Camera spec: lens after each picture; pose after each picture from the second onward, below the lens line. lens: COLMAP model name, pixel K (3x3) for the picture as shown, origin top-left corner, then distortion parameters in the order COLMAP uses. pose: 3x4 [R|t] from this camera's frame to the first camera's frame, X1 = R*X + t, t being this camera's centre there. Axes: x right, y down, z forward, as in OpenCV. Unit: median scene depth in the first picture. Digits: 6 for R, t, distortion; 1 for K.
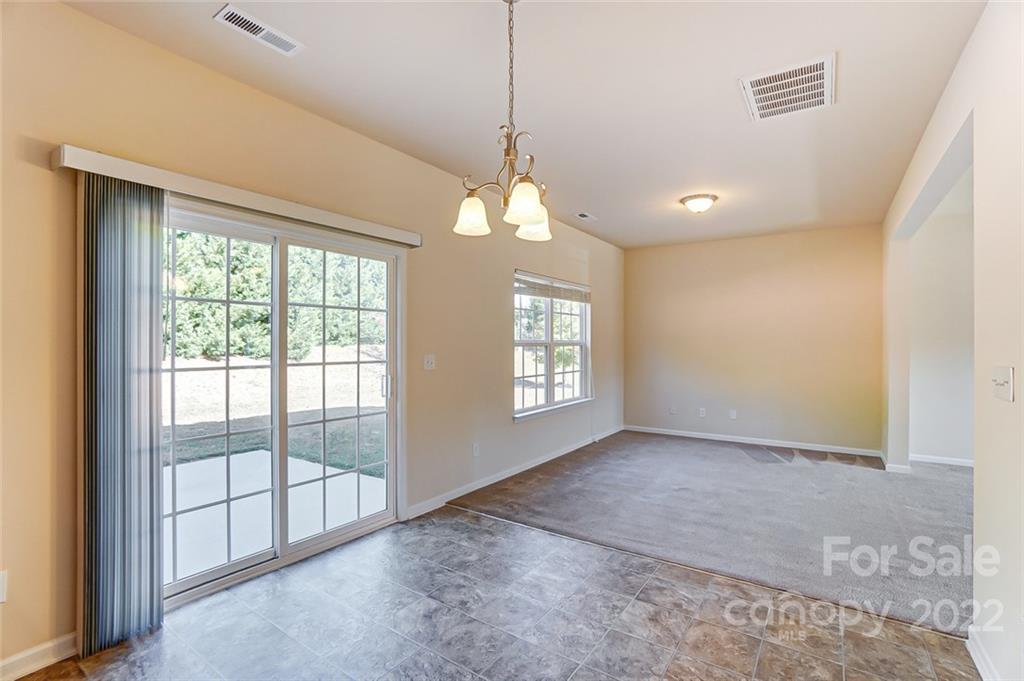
lens RADIAL K [[475.1, 0, 508.7], [0, 475.1, 342.3], [0, 0, 1]] dist [-0.055178, 0.022647]
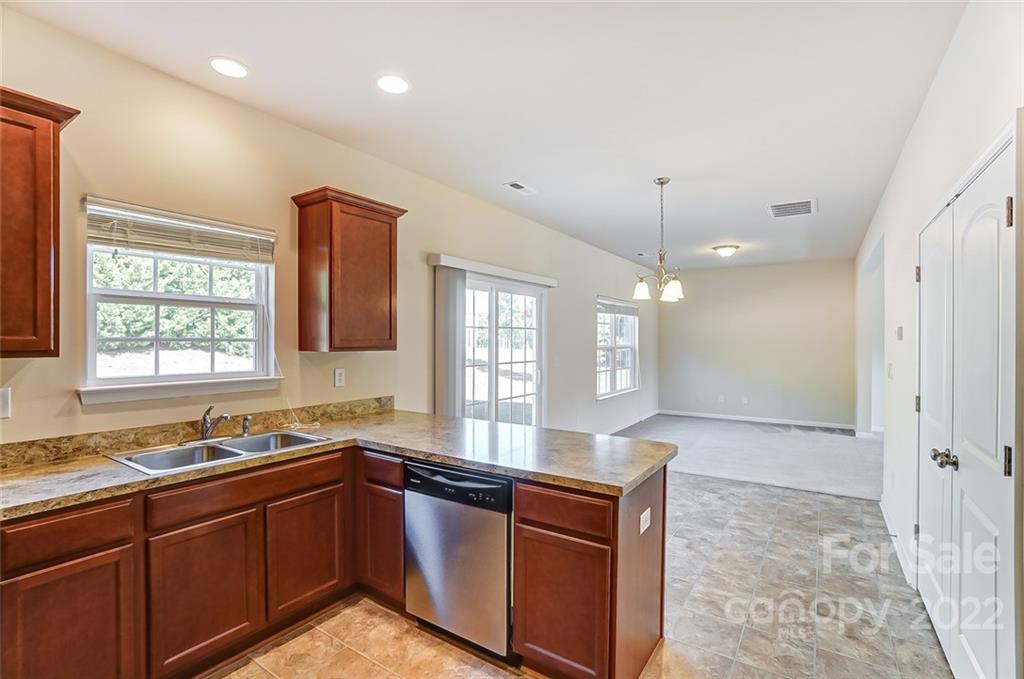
lens RADIAL K [[475.1, 0, 508.7], [0, 475.1, 341.3], [0, 0, 1]] dist [-0.055178, 0.022647]
pose [[0.999921, -0.001400, 0.012490, -0.333290], [0.001375, 0.999997, 0.001986, -0.025018], [-0.012493, -0.001969, 0.999920, -0.512828]]
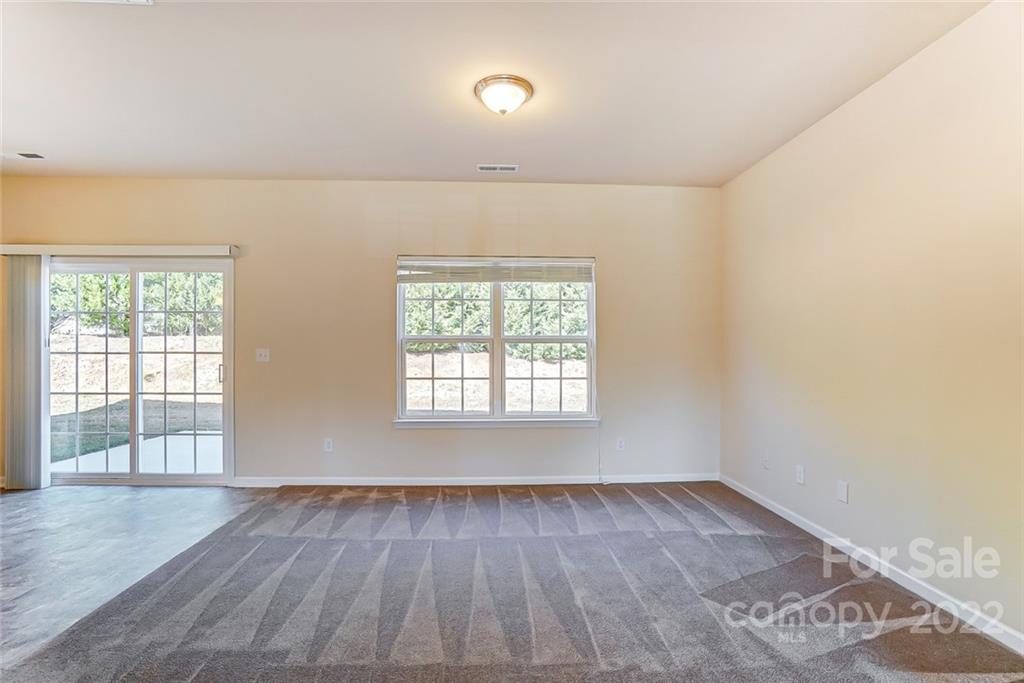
lens RADIAL K [[475.1, 0, 508.7], [0, 475.1, 343.3], [0, 0, 1]] dist [-0.055178, 0.022647]
pose [[0.607427, -0.012677, -0.794274, 1.041161], [0.000330, 0.999877, -0.015706, 0.031500], [0.794375, 0.009278, 0.607356, 0.765666]]
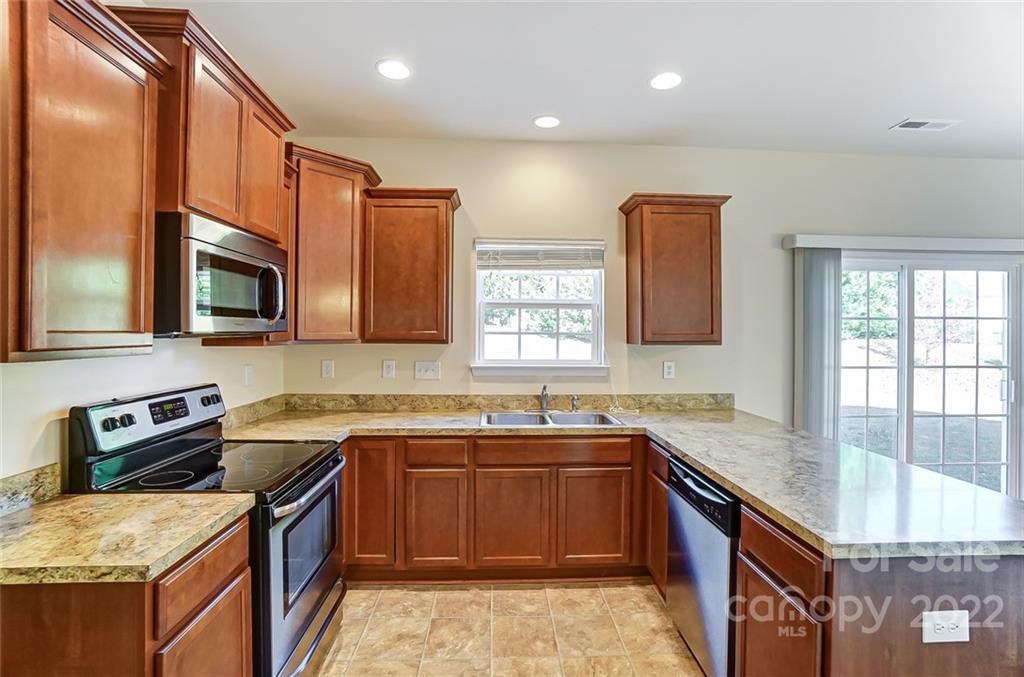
lens RADIAL K [[474.5, 0, 516.7], [0, 474.5, 329.1], [0, 0, 1]] dist [-0.056120, 0.022276]
pose [[0.610485, -0.004349, -0.792016, -0.108536], [-0.004035, 0.999955, -0.008601, -0.026639], [0.792017, 0.008446, 0.610440, -0.426365]]
